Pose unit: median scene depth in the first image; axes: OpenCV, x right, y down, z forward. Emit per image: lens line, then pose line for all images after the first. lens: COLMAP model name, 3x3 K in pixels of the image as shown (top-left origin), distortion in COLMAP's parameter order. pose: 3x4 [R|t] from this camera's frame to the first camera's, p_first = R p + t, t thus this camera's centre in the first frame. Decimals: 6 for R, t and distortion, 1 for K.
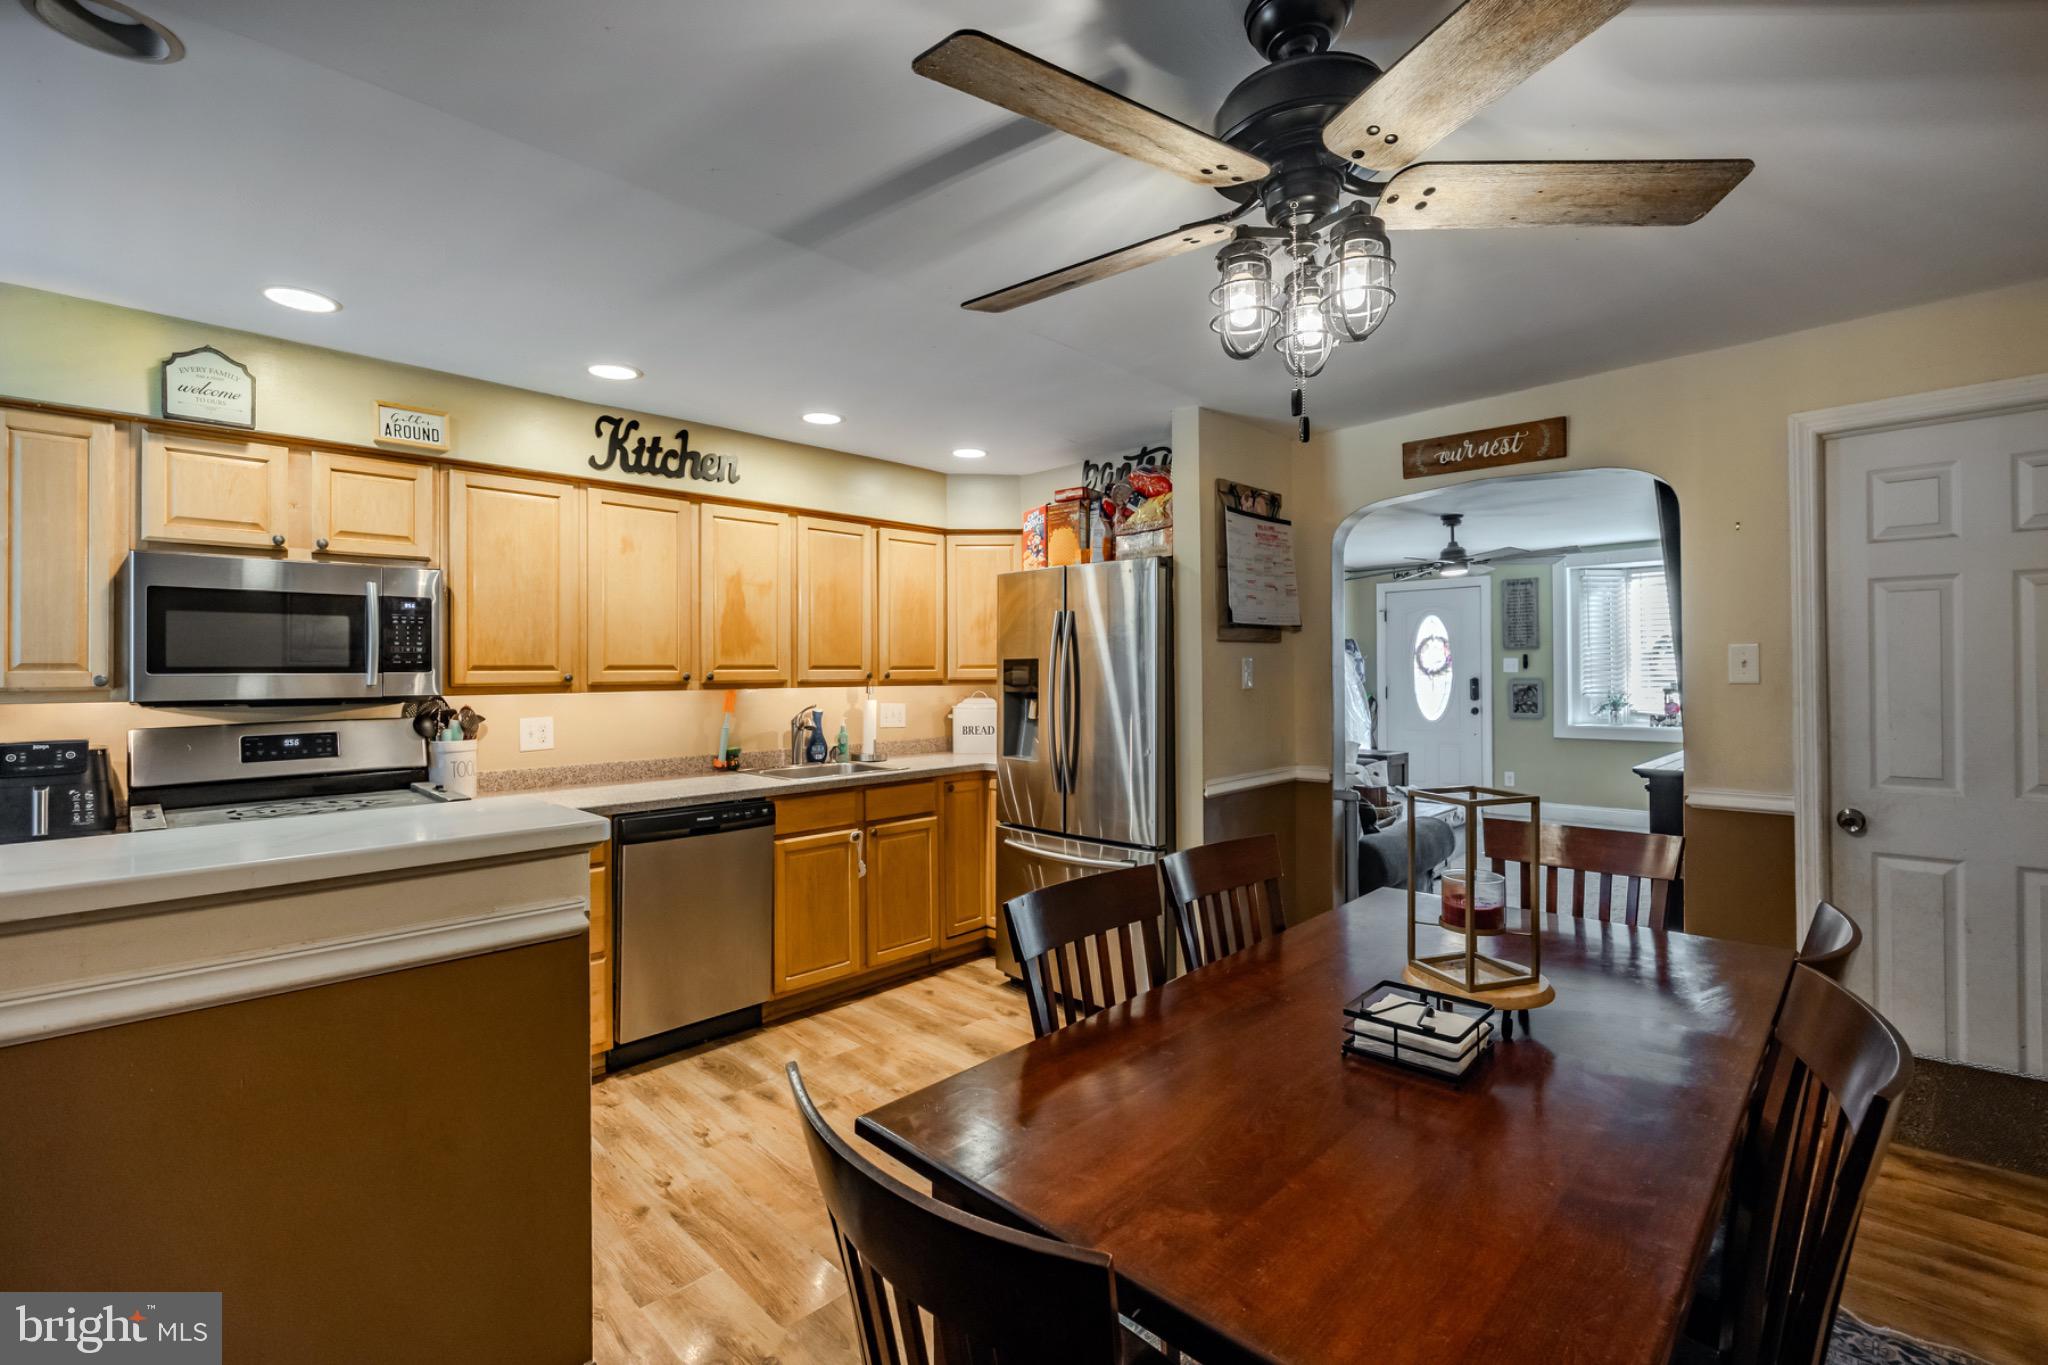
lens RADIAL K [[913.3, 0, 1029.7], [0, 913.3, 658.7], [0, 0, 1]] dist [-0.001466, 0.000047]
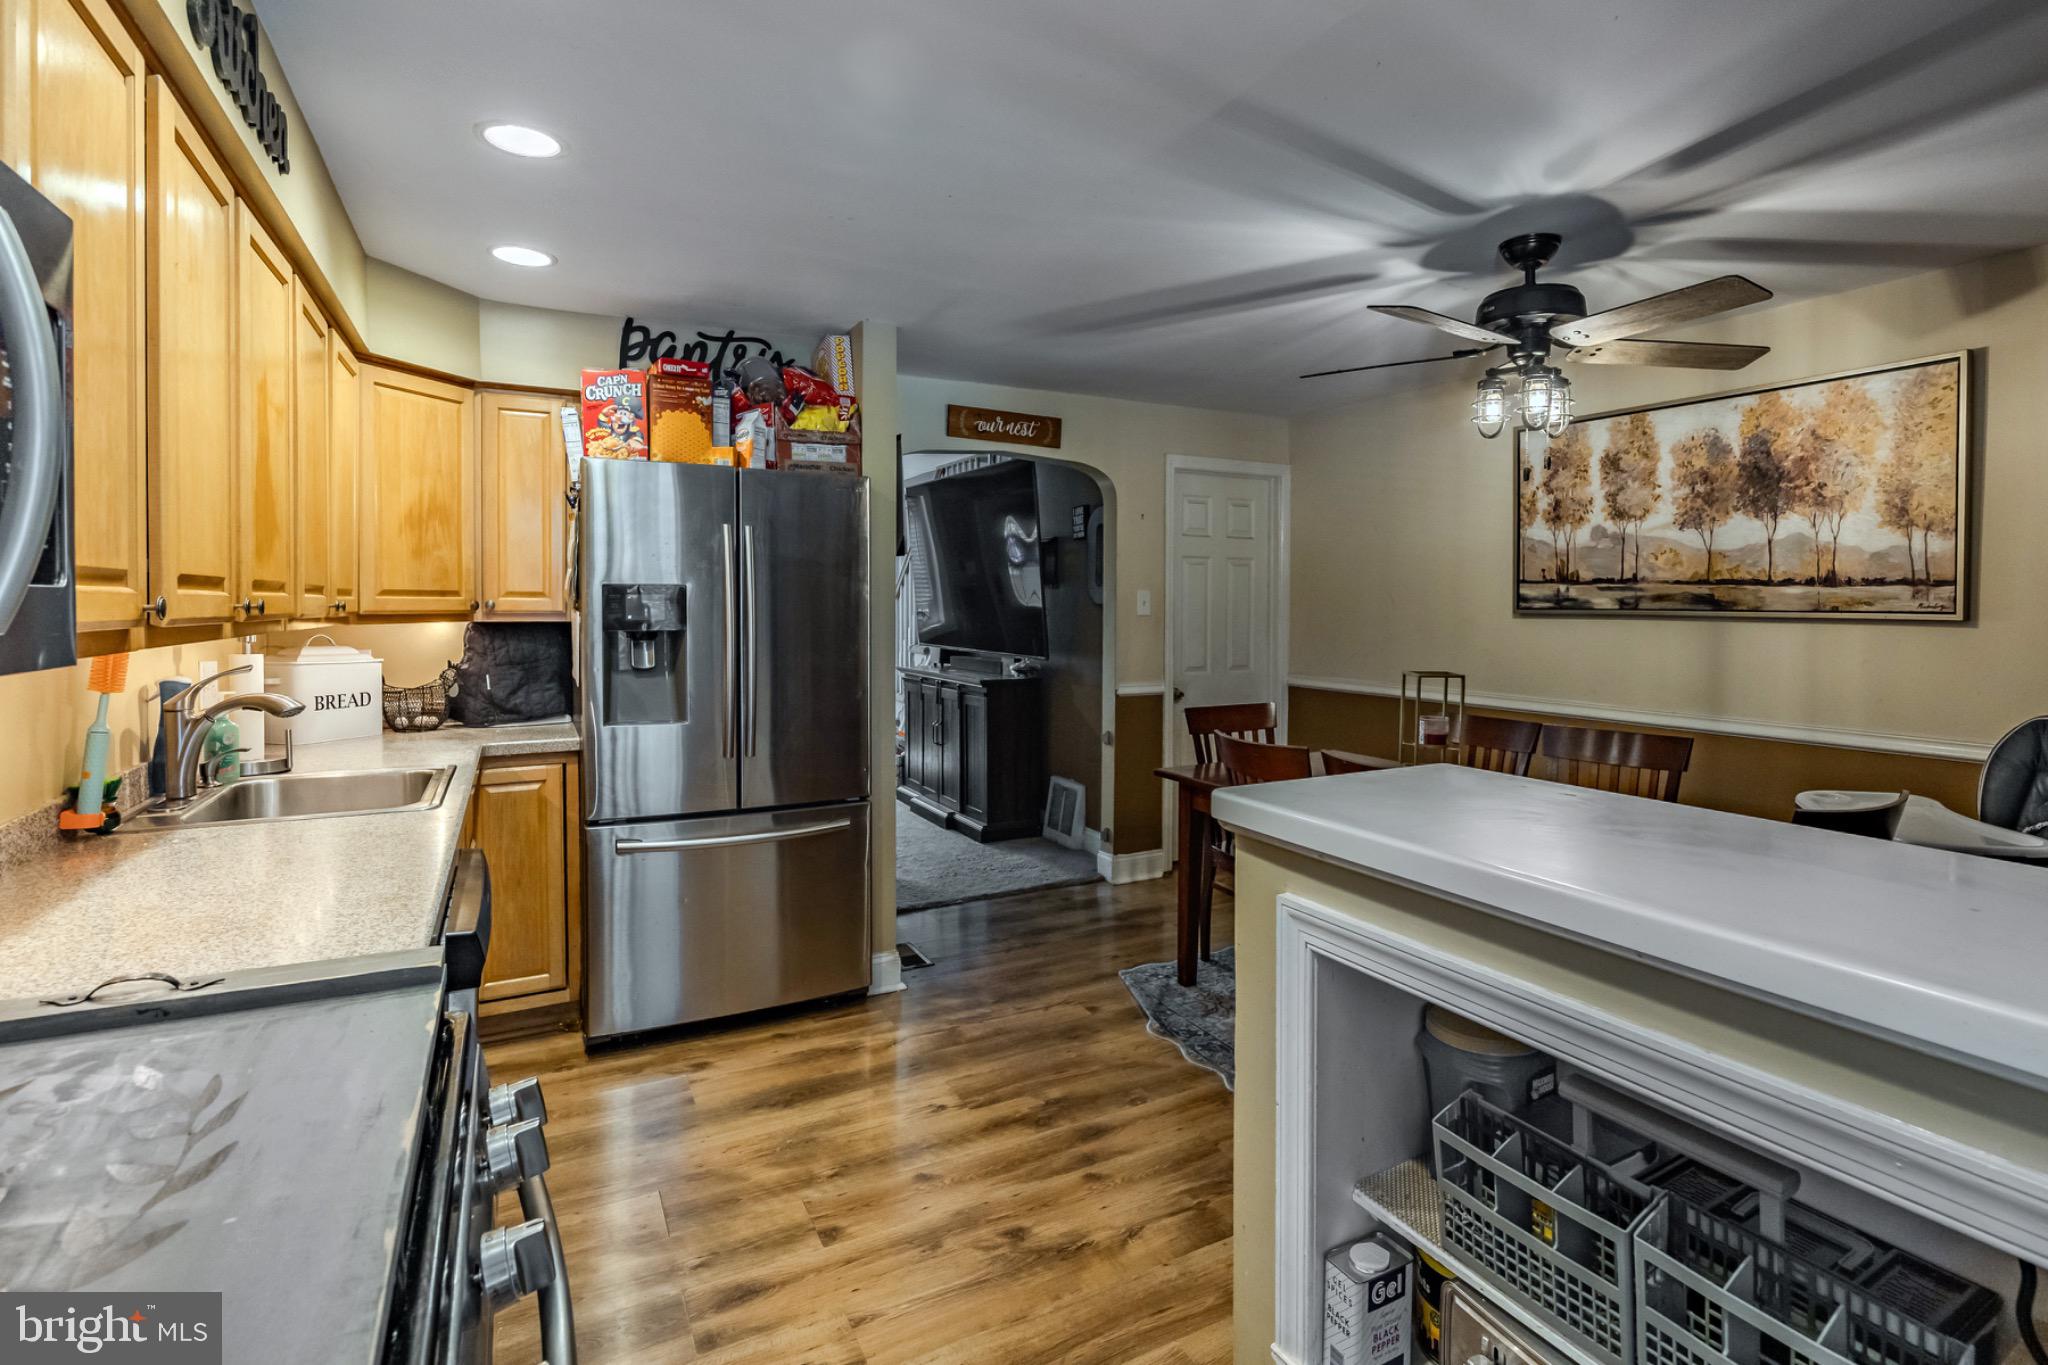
lens RADIAL K [[962.9, 0, 1075.6], [0, 962.9, 617.3], [0, 0, 1]] dist [-0.000916, 0.000154]
pose [[0.280715, -0.003525, 0.959785, -0.695182], [-0.018640, 0.999785, 0.009124, 0.014217], [-0.959610, -0.020451, 0.280589, 0.509977]]
